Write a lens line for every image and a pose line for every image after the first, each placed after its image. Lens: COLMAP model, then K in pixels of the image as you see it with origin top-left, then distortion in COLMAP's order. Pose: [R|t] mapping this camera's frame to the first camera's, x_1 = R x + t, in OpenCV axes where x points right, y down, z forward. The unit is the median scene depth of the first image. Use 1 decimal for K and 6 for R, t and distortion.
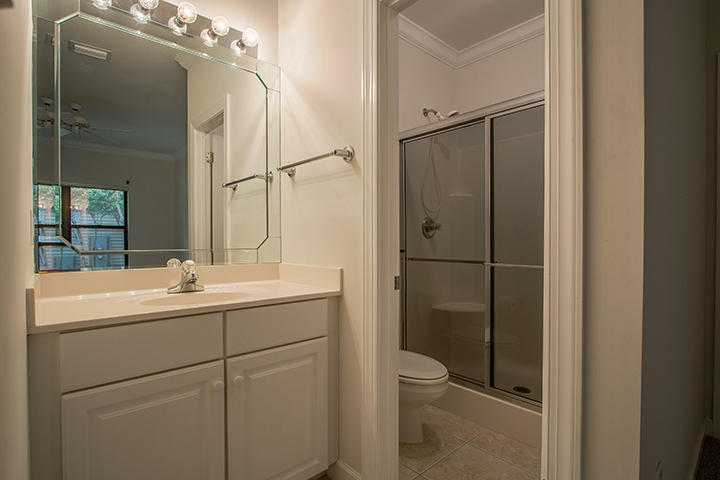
lens RADIAL K [[353.5, 0, 356.3], [0, 353.5, 244.7], [0, 0, 1]] dist [-0.014081, 0.001481]
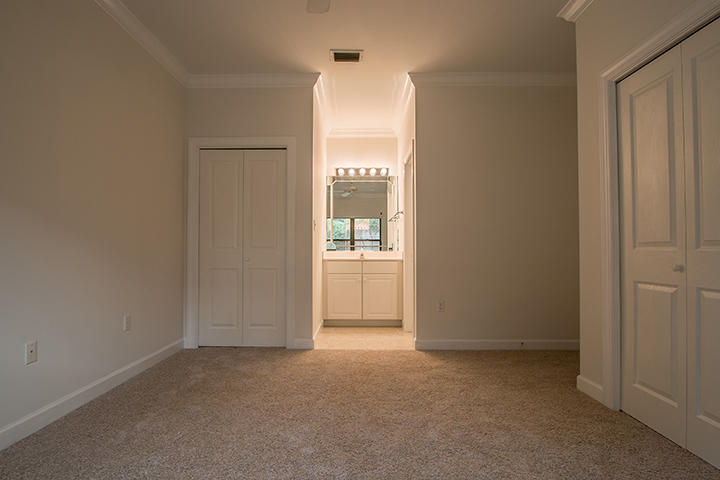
lens RADIAL K [[353.5, 0, 356.3], [0, 353.5, 244.7], [0, 0, 1]] dist [-0.014081, 0.001481]
pose [[0.748845, -0.012593, -0.662625, 0.443442], [-0.011043, 0.999444, -0.031475, 0.030863], [0.662653, 0.030887, 0.748290, -0.393932]]
